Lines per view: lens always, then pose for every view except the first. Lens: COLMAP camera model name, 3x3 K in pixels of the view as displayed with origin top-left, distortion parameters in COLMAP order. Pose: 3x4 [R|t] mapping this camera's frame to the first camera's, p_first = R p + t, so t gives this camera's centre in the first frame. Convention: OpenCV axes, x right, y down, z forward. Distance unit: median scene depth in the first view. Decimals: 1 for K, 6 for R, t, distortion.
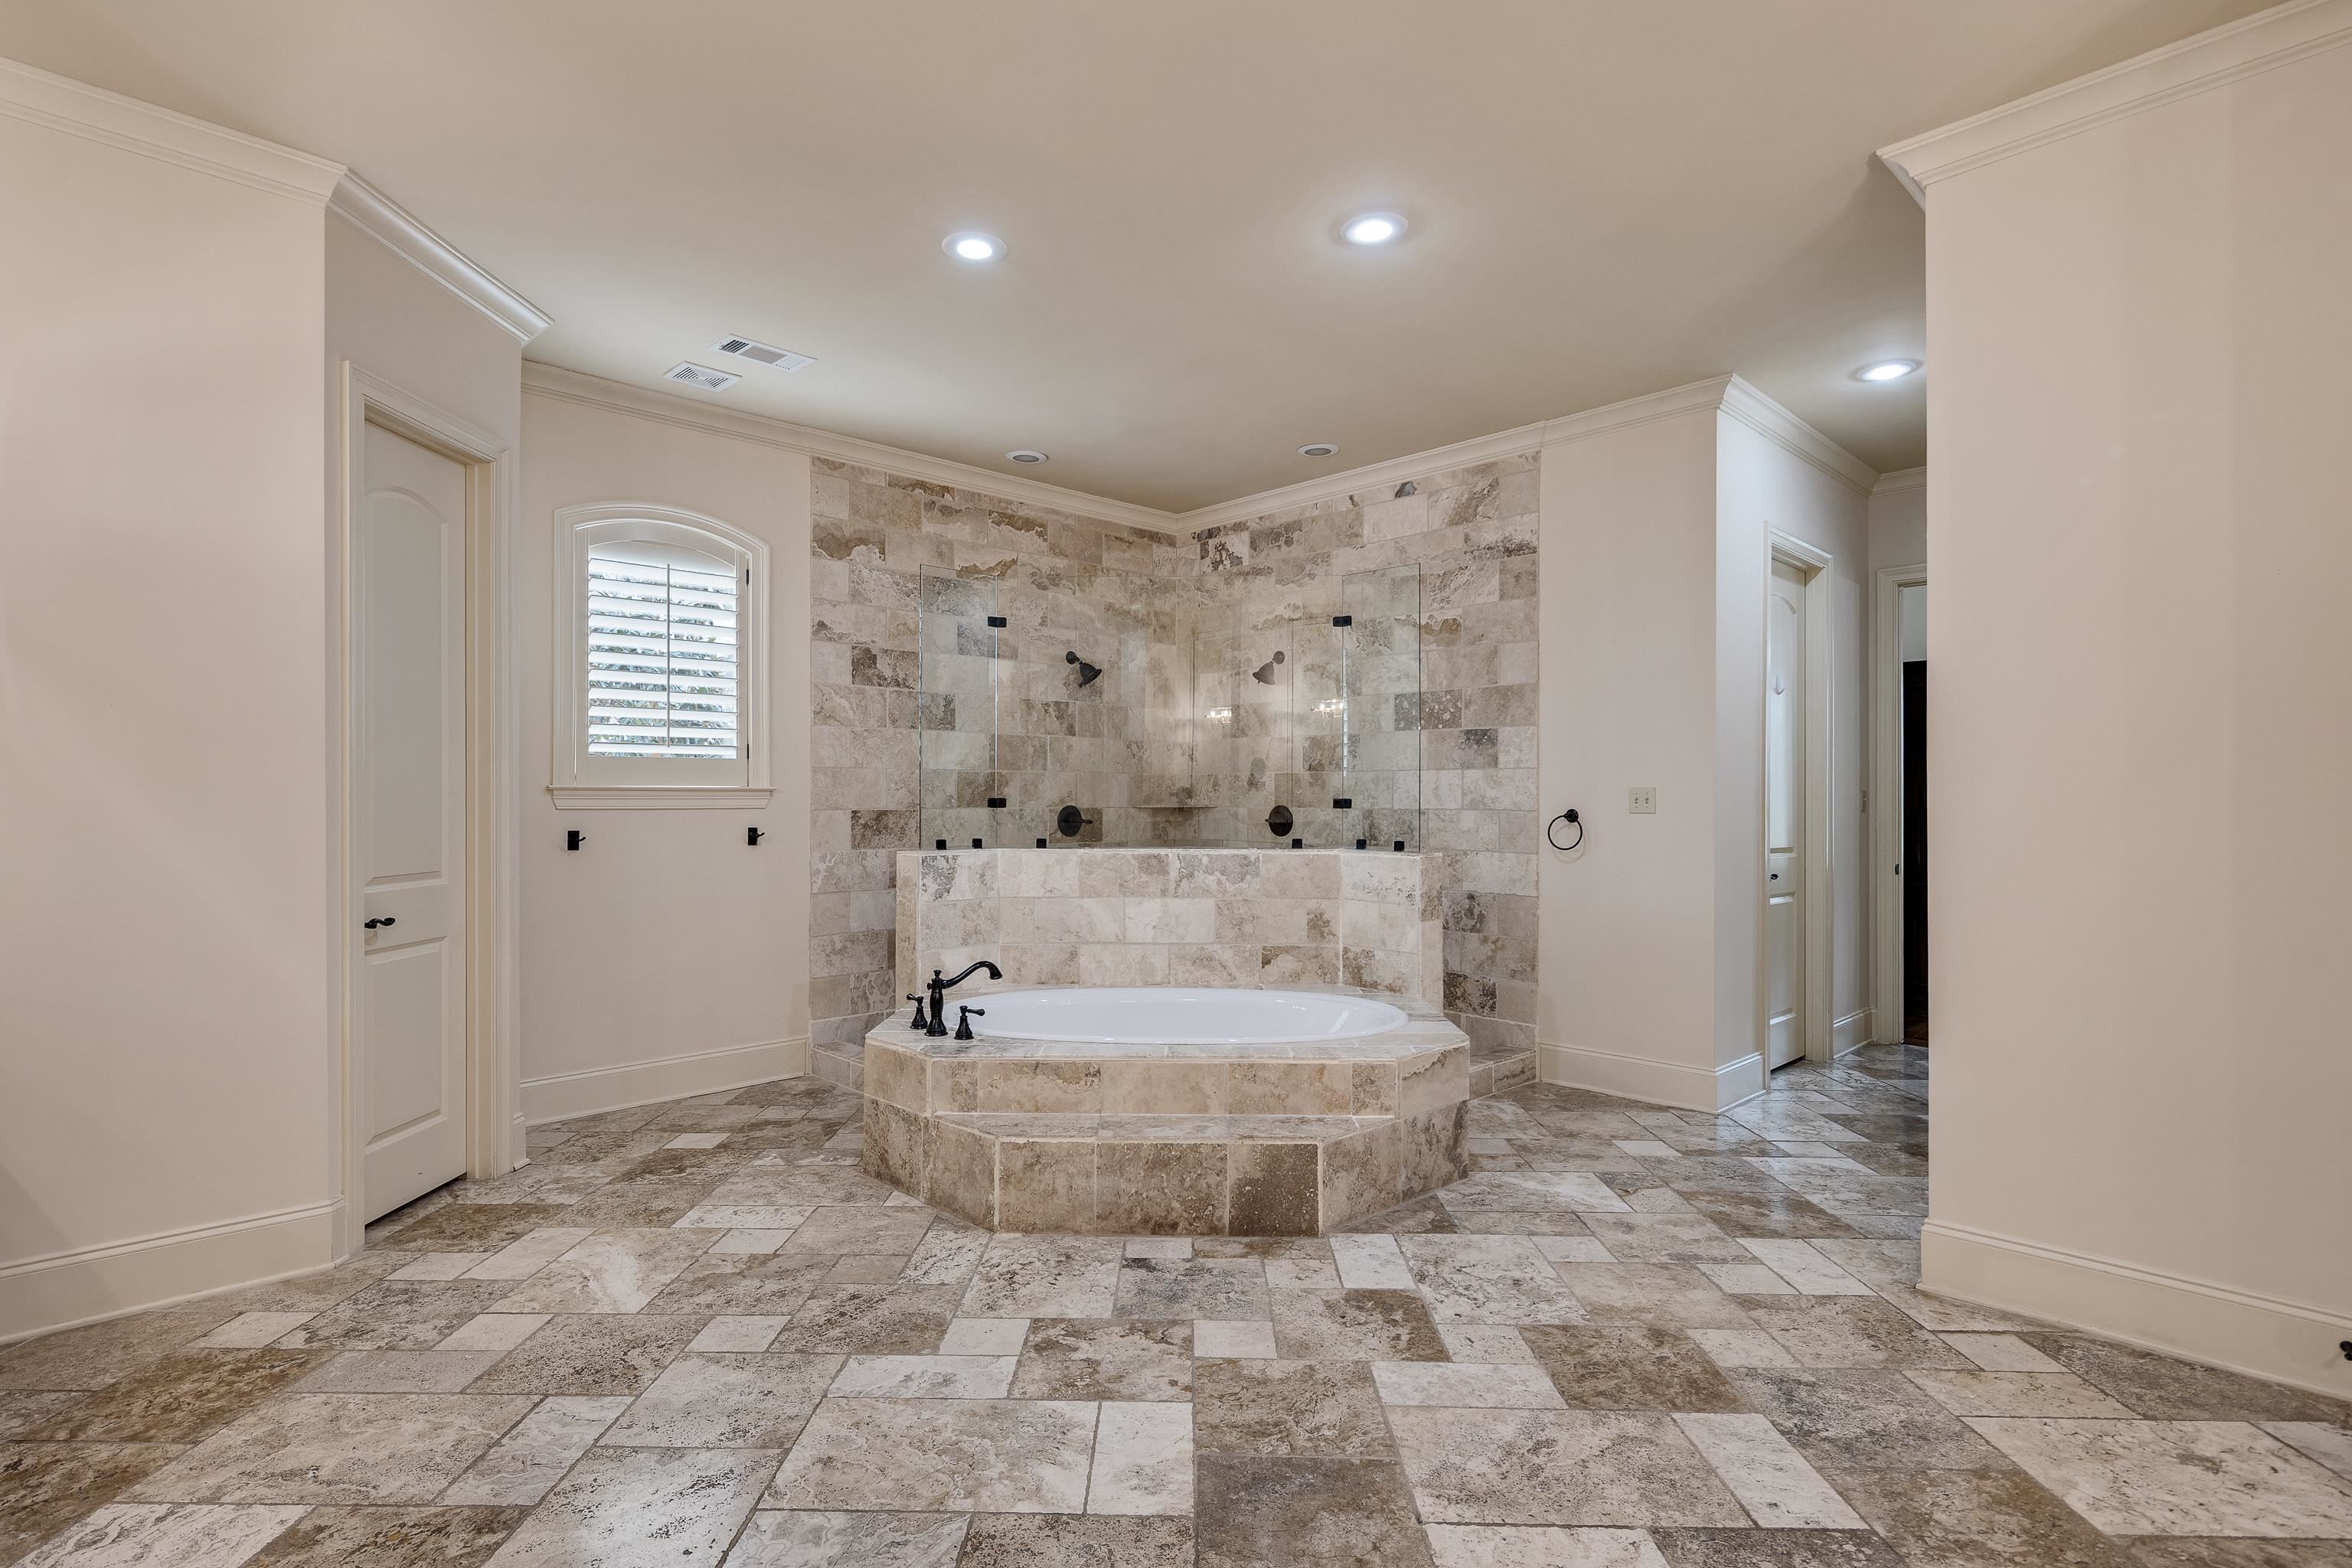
lens RADIAL K [[1136.8, 0, 1175.1], [0, 1136.8, 791.7], [0, 0, 1]] dist [-0.004509, -0.000005]
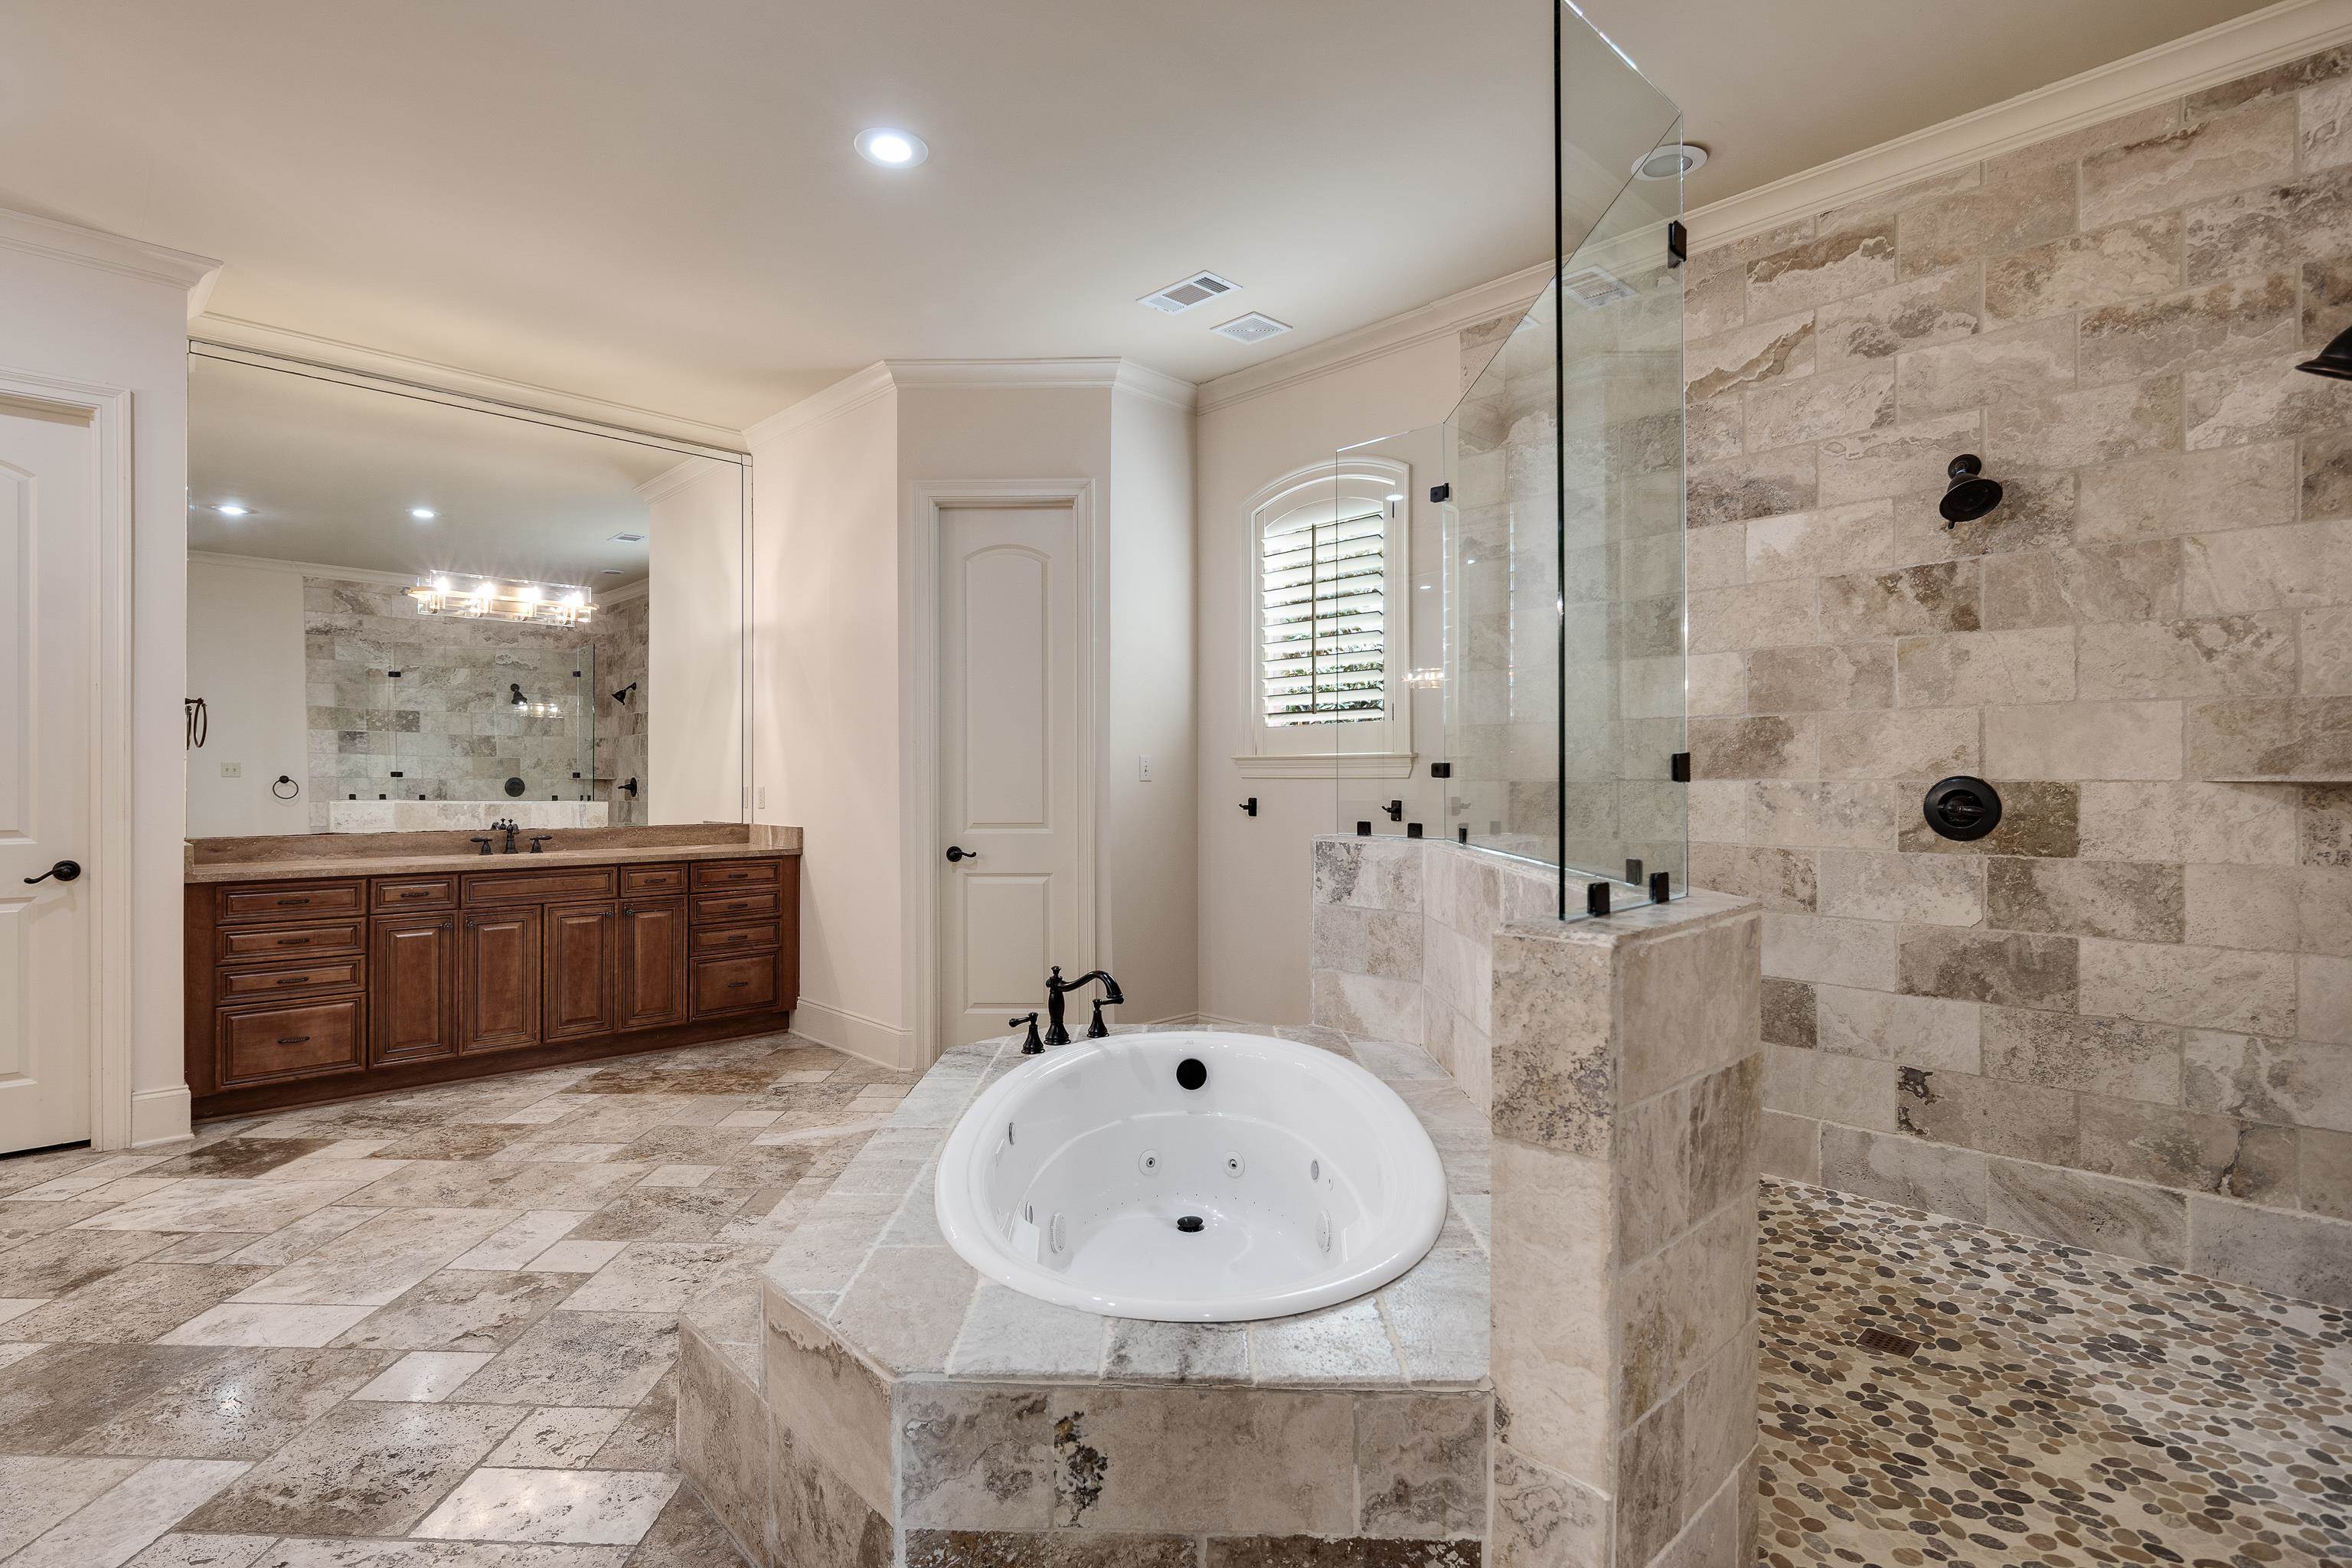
lens RADIAL K [[1136.8, 0, 1172.8], [0, 1136.8, 783.0], [0, 0, 1]] dist [-0.004509, -0.000005]
pose [[0.000150, 0.007584, -0.999971, 0.419756], [0.010589, 0.999915, 0.007585, 0.008671], [0.999944, -0.010590, 0.000070, 0.714833]]
